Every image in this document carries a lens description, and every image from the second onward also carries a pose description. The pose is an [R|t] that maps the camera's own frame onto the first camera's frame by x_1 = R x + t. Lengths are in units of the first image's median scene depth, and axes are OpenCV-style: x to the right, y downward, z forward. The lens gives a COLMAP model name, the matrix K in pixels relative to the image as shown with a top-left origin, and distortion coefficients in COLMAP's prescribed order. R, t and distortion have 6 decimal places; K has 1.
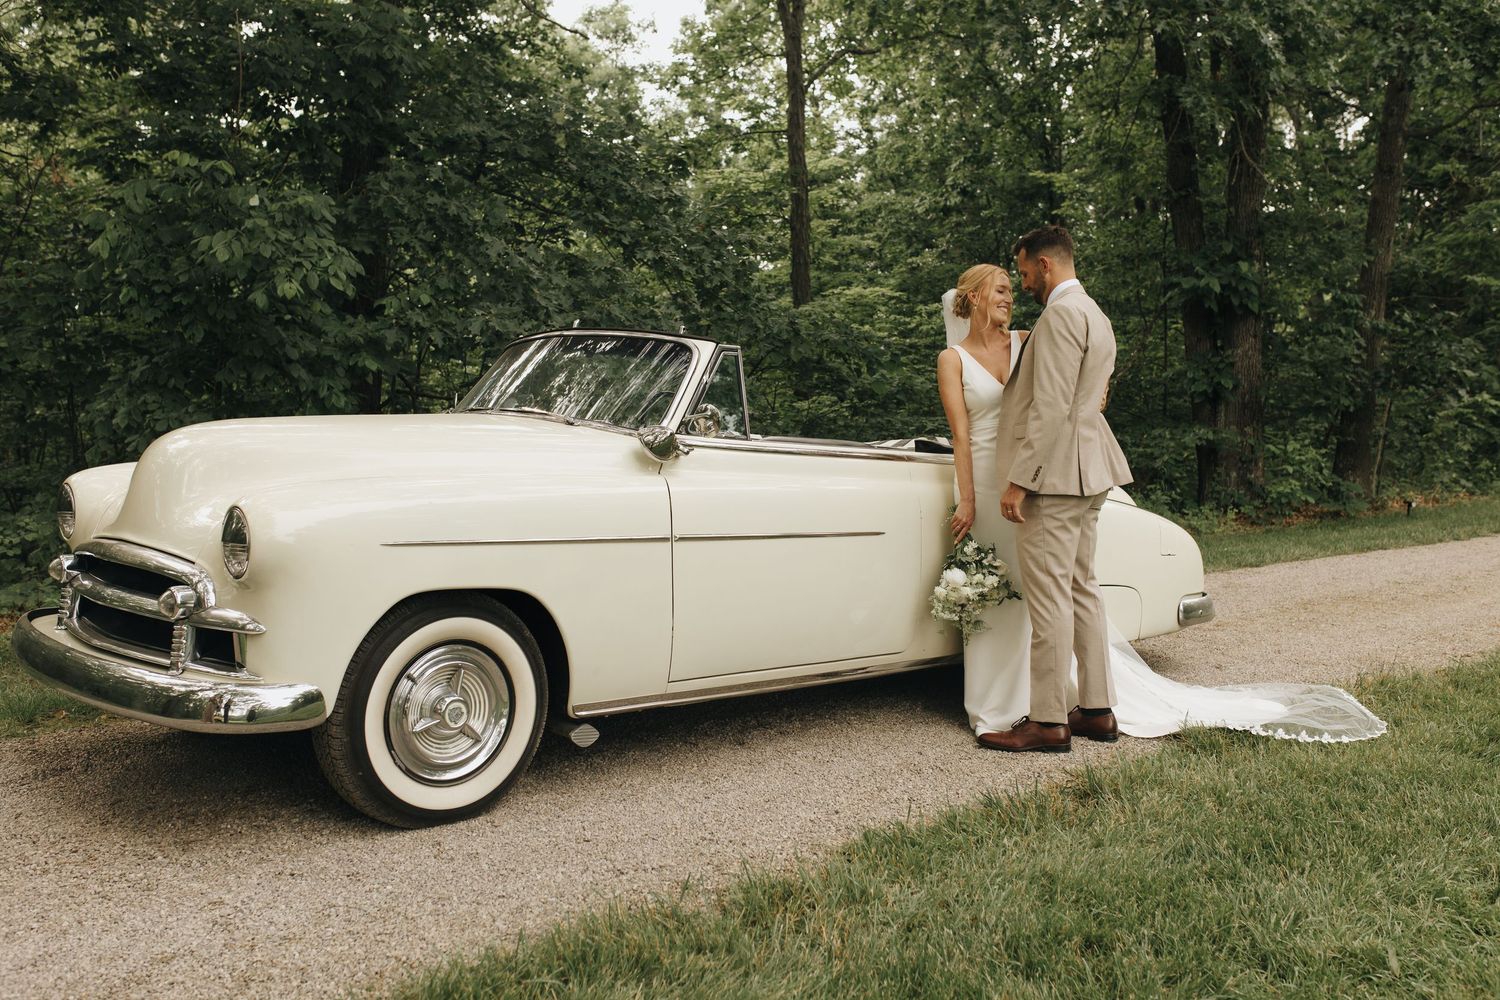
lens RADIAL K [[1494.1, 0, 750.0], [0, 1494.1, 596.0], [0, 0, 1]] dist [0.004691, -0.019768]
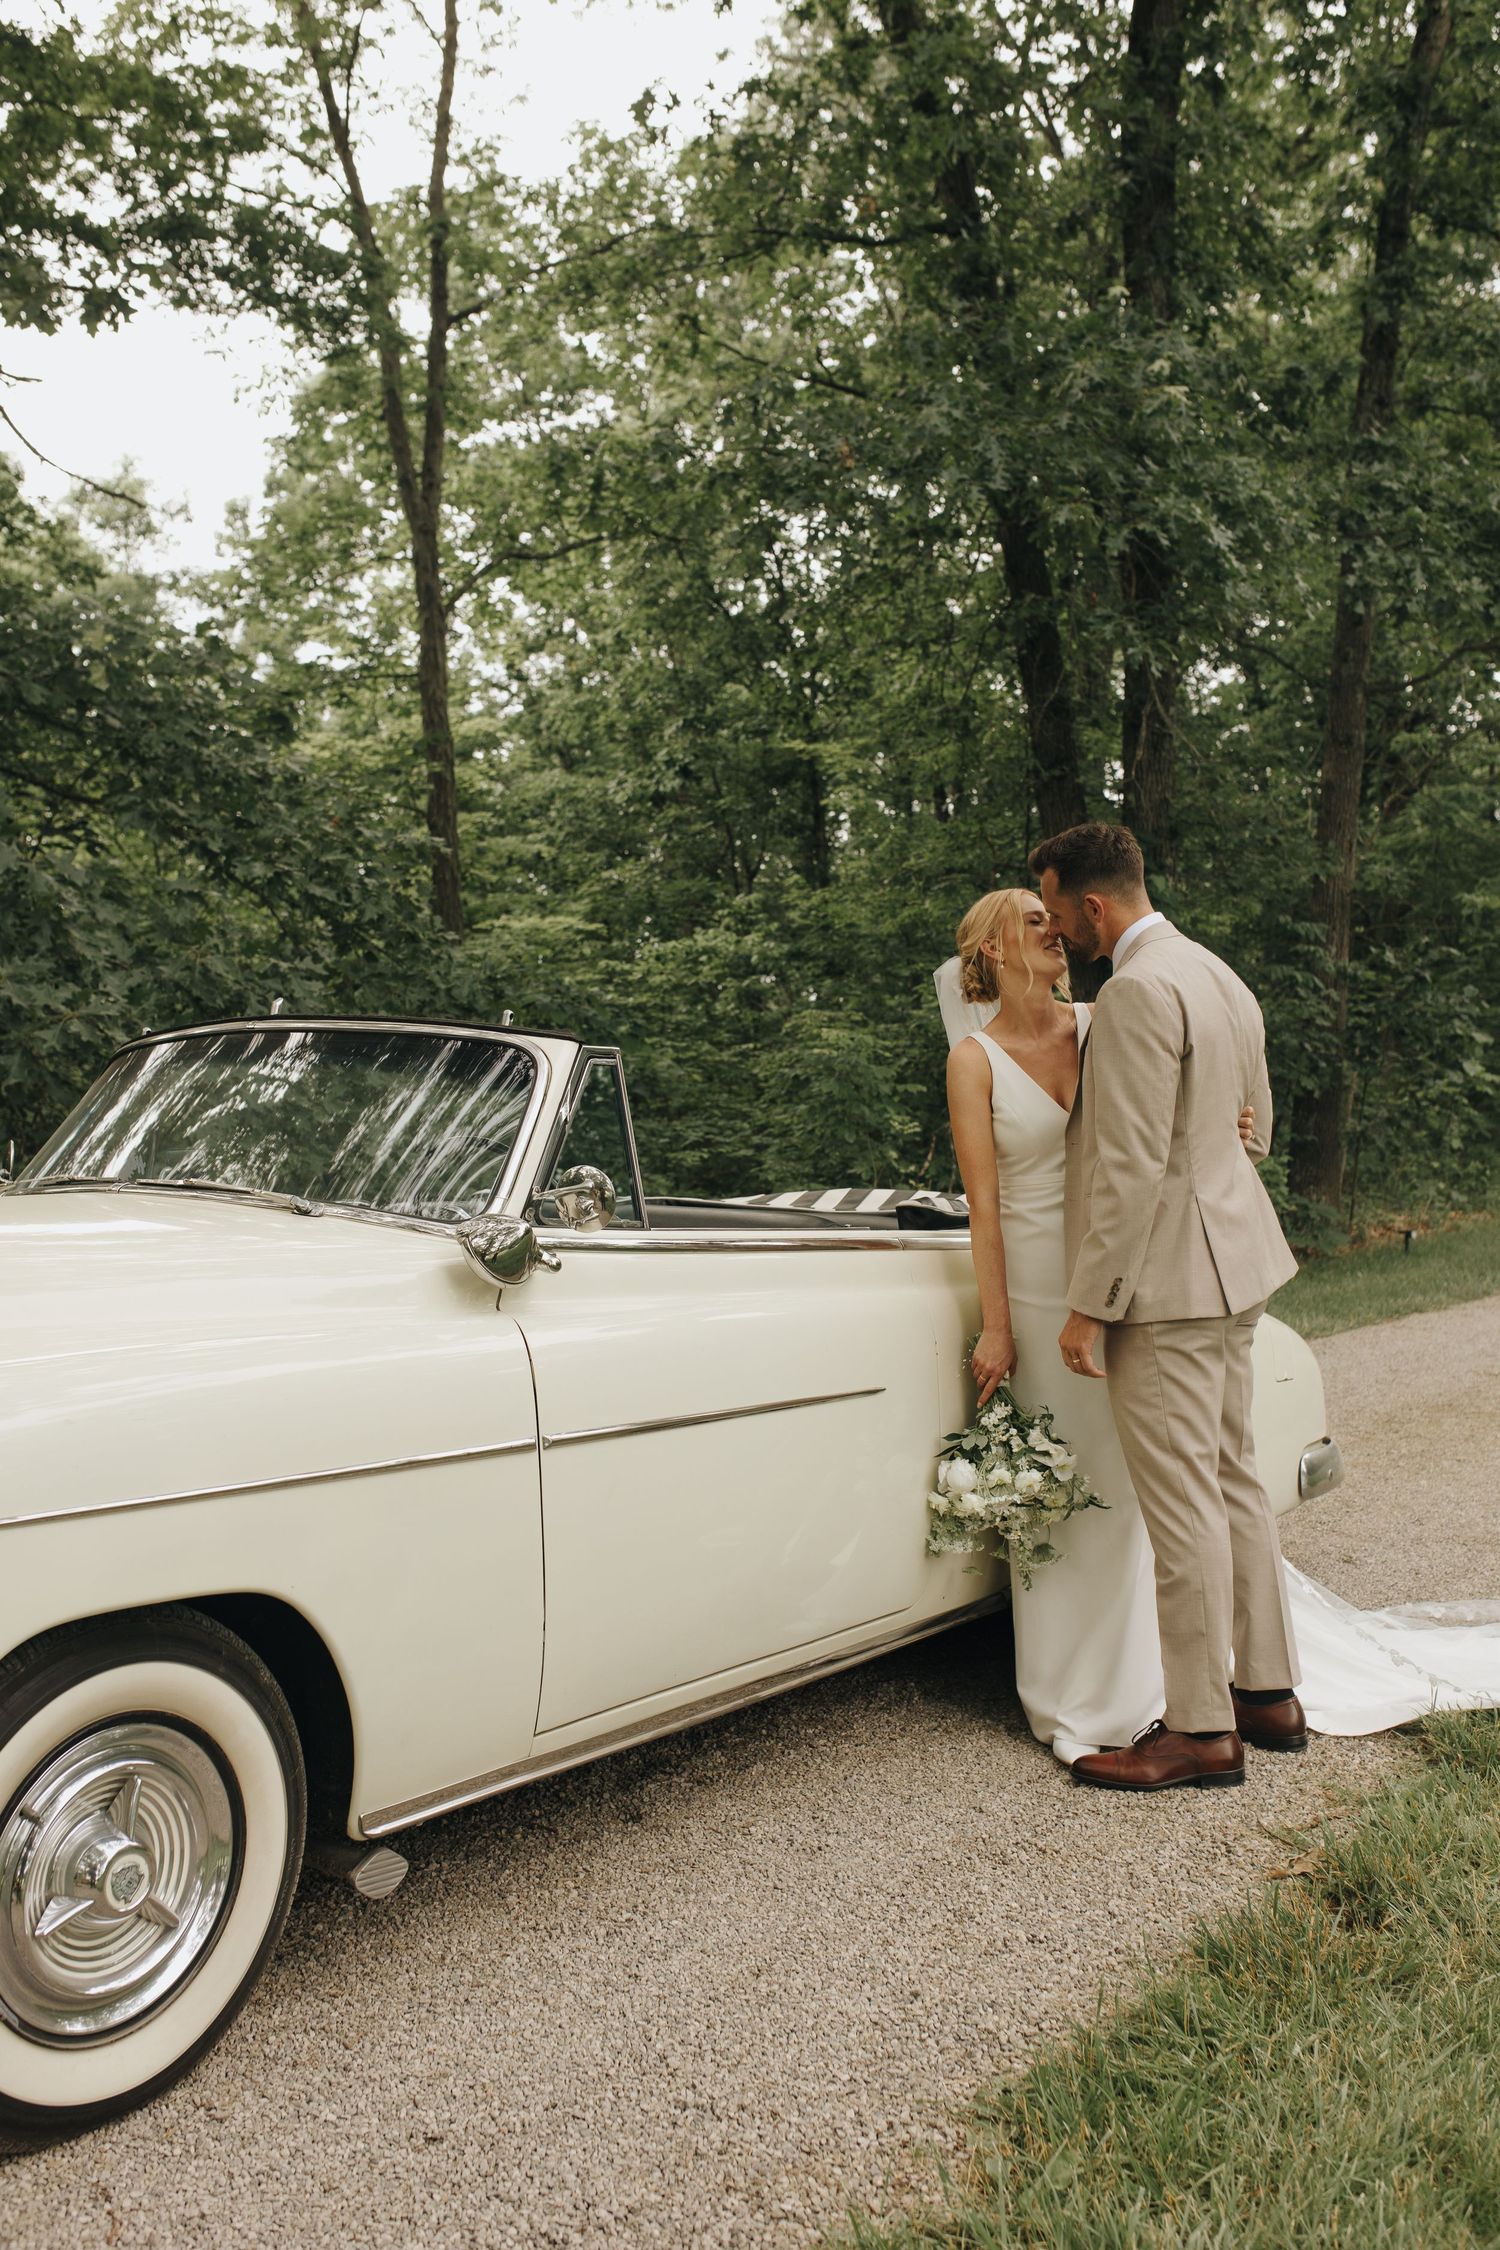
lens RADIAL K [[2176.1, 0, 701.4], [0, 2176.1, 1204.5], [0, 0, 1]] dist [-0.006188, 0.005857]
pose [[0.980958, -0.033256, 0.191353, -0.061001], [0.046510, 0.996788, -0.065192, -0.030887], [-0.188571, 0.072850, 0.979354, 0.129696]]
